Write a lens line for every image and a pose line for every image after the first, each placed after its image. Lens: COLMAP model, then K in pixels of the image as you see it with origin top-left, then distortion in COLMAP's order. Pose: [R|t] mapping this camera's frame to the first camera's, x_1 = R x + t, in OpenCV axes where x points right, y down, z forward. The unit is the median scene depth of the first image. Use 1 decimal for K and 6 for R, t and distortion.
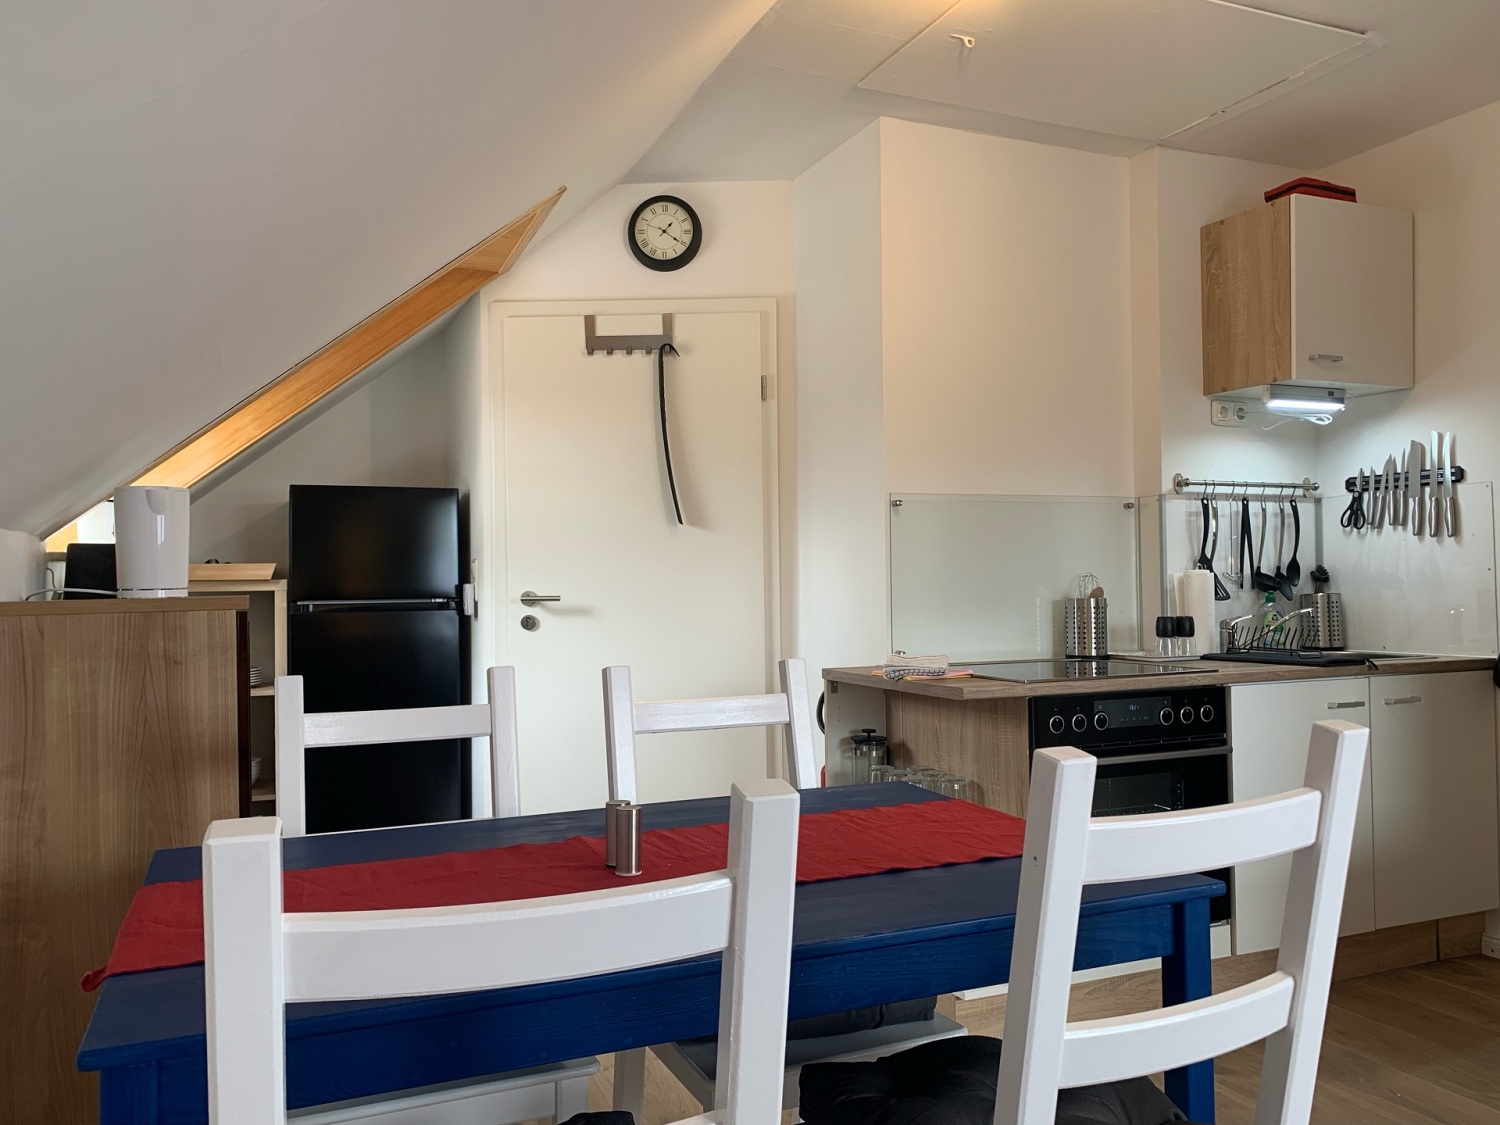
lens RADIAL K [[1146.6, 0, 731.6], [0, 1146.6, 560.5], [0, 0, 1]] dist [0.005951, 0.000757]
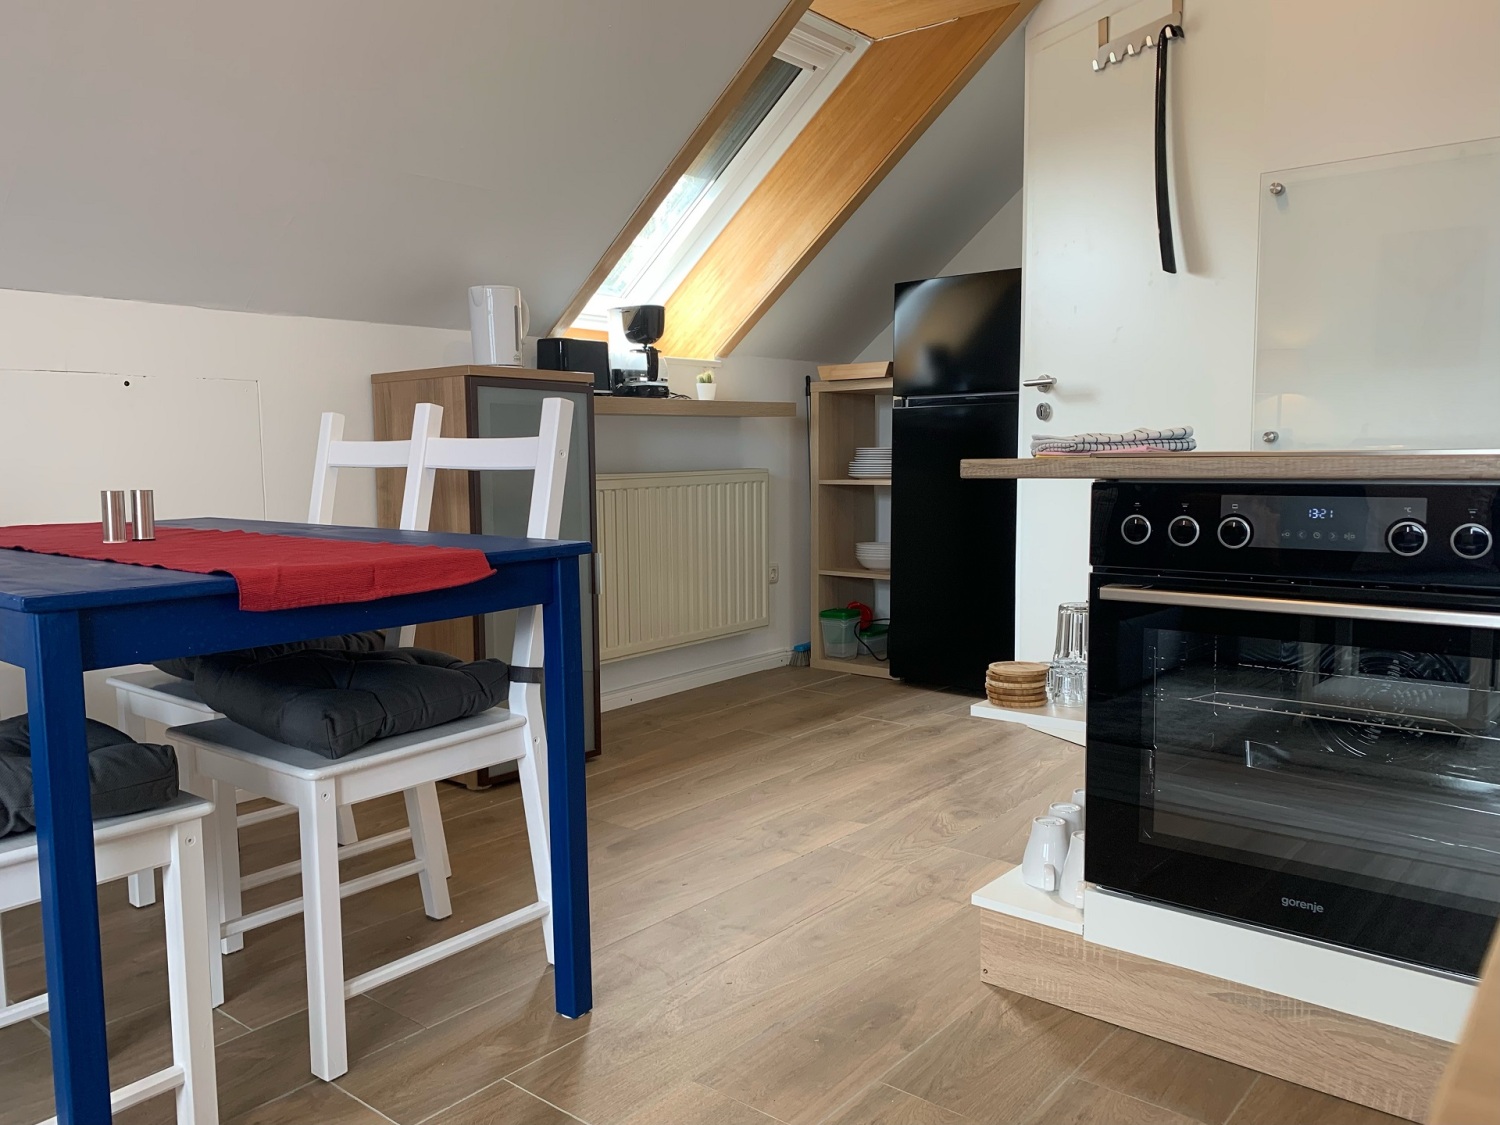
lens RADIAL K [[1146.6, 0, 731.6], [0, 1146.6, 560.5], [0, 0, 1]] dist [0.005951, 0.000757]
pose [[0.459435, 0.093443, -0.883282, 0.677255], [0.020198, 0.993094, 0.115565, 0.083482], [0.887982, -0.070935, 0.454375, 0.527863]]
